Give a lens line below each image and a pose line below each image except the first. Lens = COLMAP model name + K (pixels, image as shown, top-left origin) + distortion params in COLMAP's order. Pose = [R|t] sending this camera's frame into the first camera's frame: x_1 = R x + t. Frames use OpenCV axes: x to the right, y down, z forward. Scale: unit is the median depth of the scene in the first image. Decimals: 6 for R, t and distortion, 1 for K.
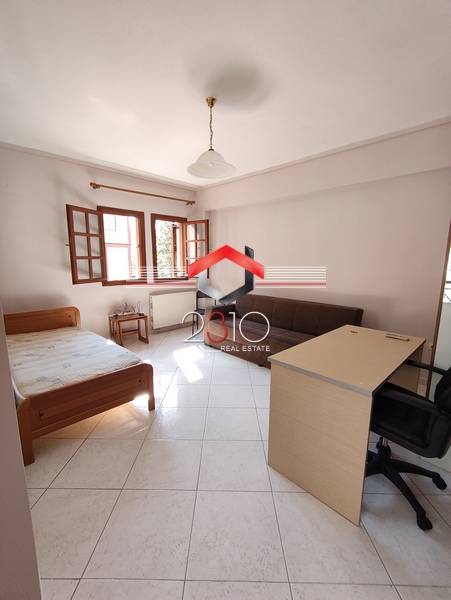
lens RADIAL K [[265.1, 0, 226.2], [0, 265.1, 304.1], [0, 0, 1]] dist [-0.001978, 0.001283]
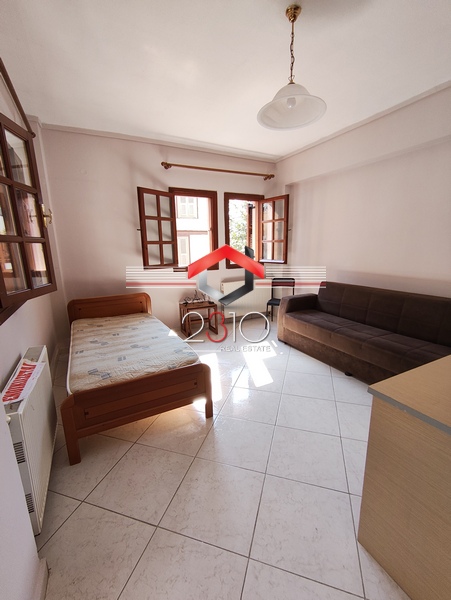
lens RADIAL K [[265.1, 0, 226.6], [0, 265.1, 303.1], [0, 0, 1]] dist [-0.001978, 0.001283]
pose [[0.955356, 0.038965, -0.292875, 0.008680], [-0.025483, 0.998439, 0.049708, -0.011785], [0.294355, -0.040026, 0.954858, 0.196427]]
